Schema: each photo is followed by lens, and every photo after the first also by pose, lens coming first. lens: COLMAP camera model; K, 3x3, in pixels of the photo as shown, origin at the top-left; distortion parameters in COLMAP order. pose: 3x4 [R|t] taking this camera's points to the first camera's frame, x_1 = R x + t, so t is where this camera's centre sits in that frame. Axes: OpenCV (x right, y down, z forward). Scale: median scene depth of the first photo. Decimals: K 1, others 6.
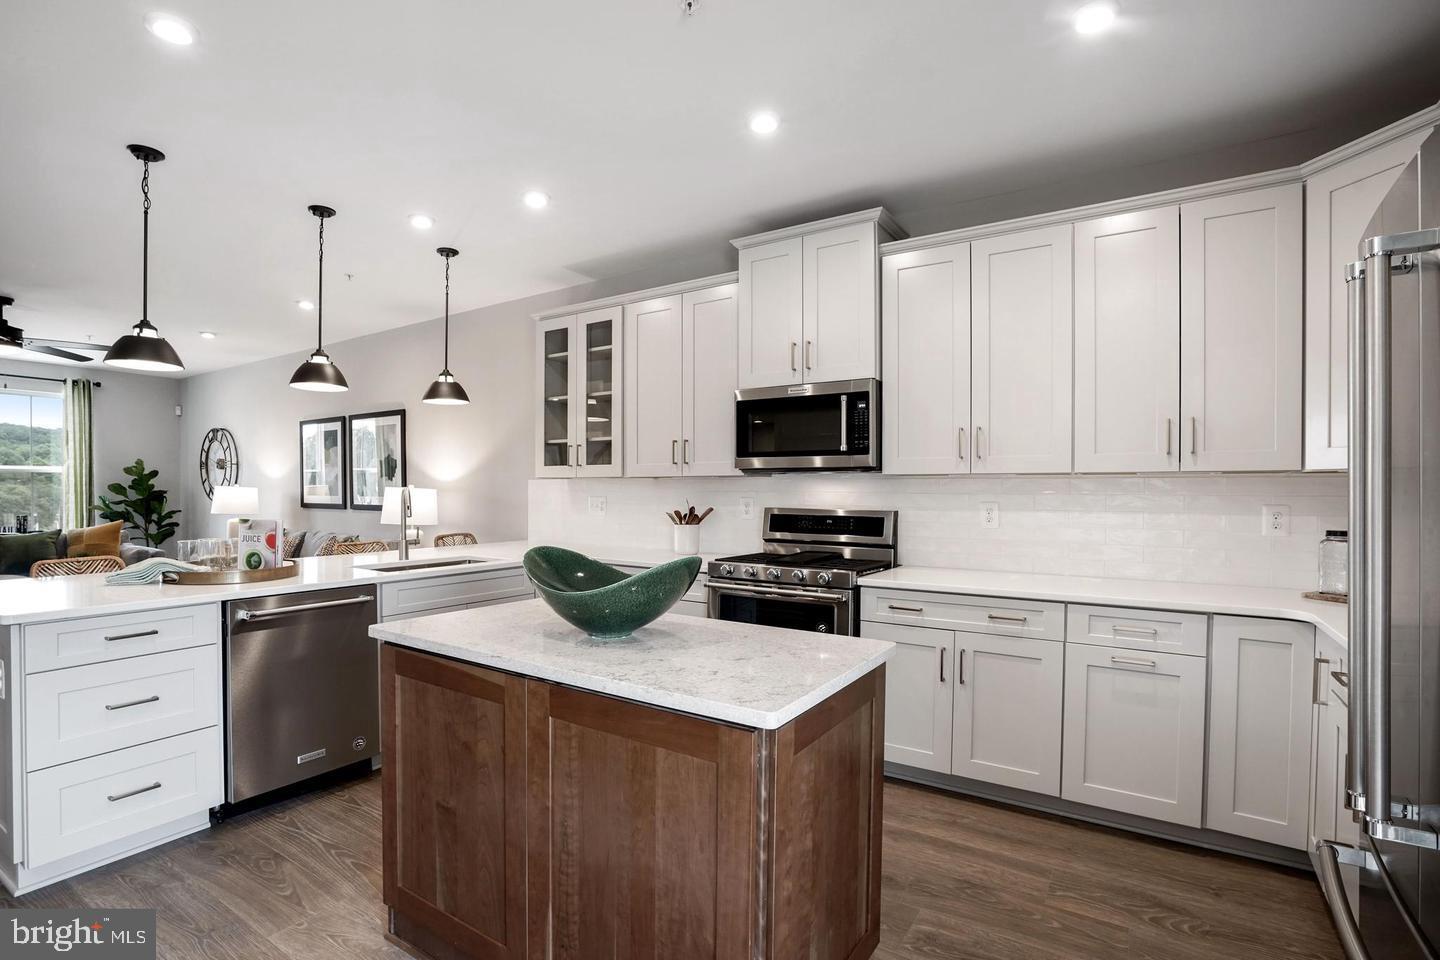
lens RADIAL K [[673.6, 0, 717.5], [0, 673.6, 491.0], [0, 0, 1]] dist [-0.040059, 0.000564]
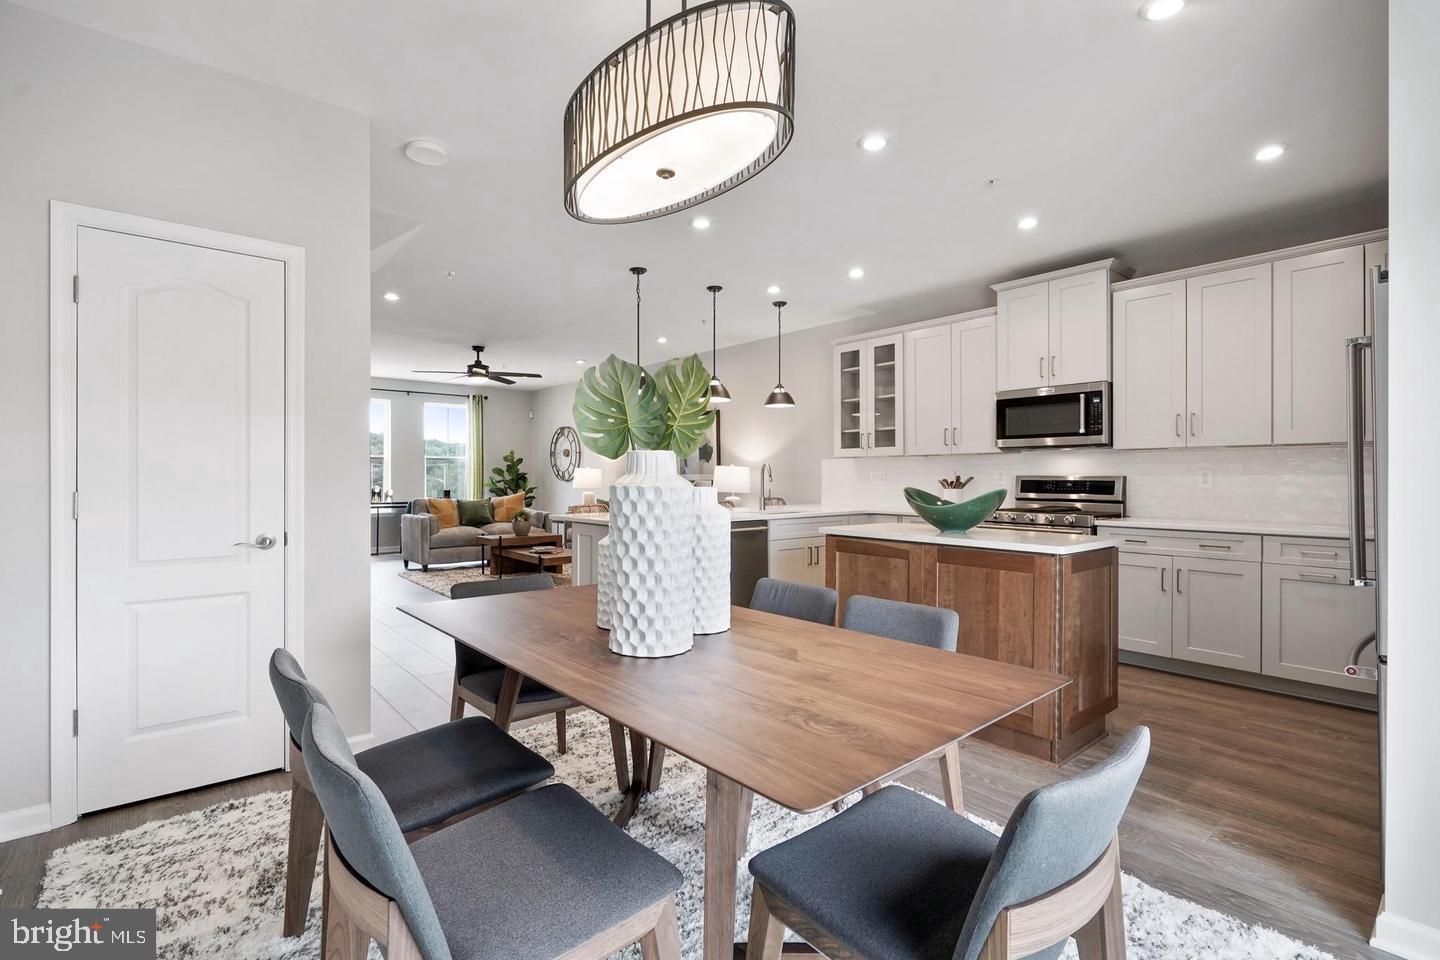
lens RADIAL K [[668.4, 0, 718.5], [0, 668.4, 473.6], [0, 0, 1]] dist [0.002711, 0.000942]
pose [[0.958927, -0.005887, -0.283594, -0.134787], [0.003413, 0.999952, -0.009216, 0.033456], [0.283634, 0.007869, 0.958900, -0.516933]]
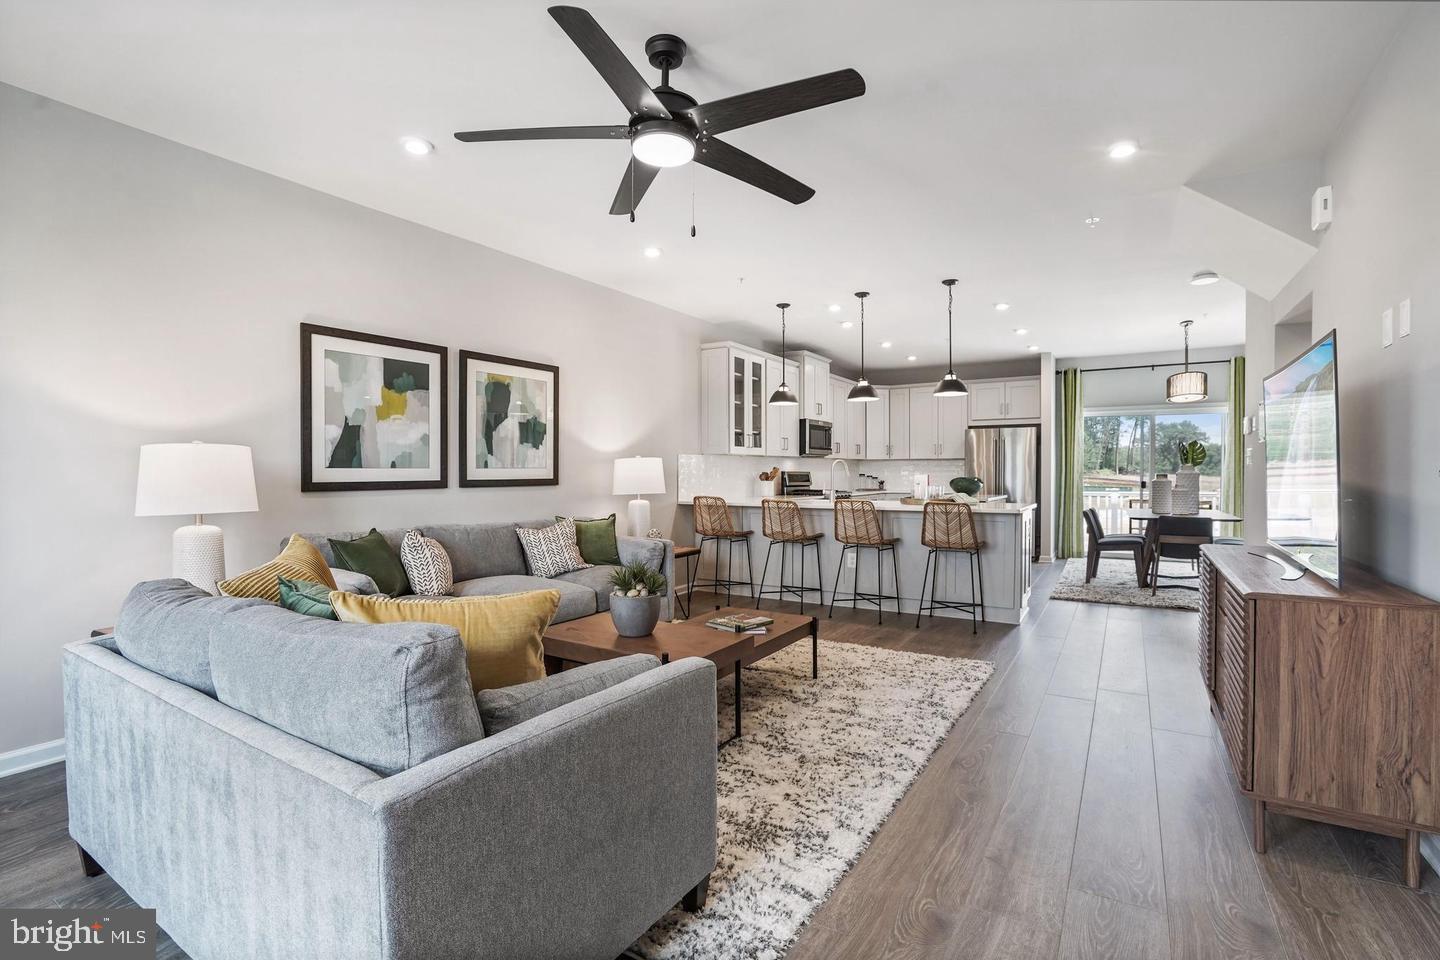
lens RADIAL K [[668.4, 0, 718.5], [0, 668.4, 473.6], [0, 0, 1]] dist [0.002711, 0.000942]
pose [[-0.011448, -0.011162, 0.999872, -2.204477], [-0.000111, 0.999938, 0.011161, 0.009807], [-0.999934, 0.000017, -0.011449, 1.317089]]
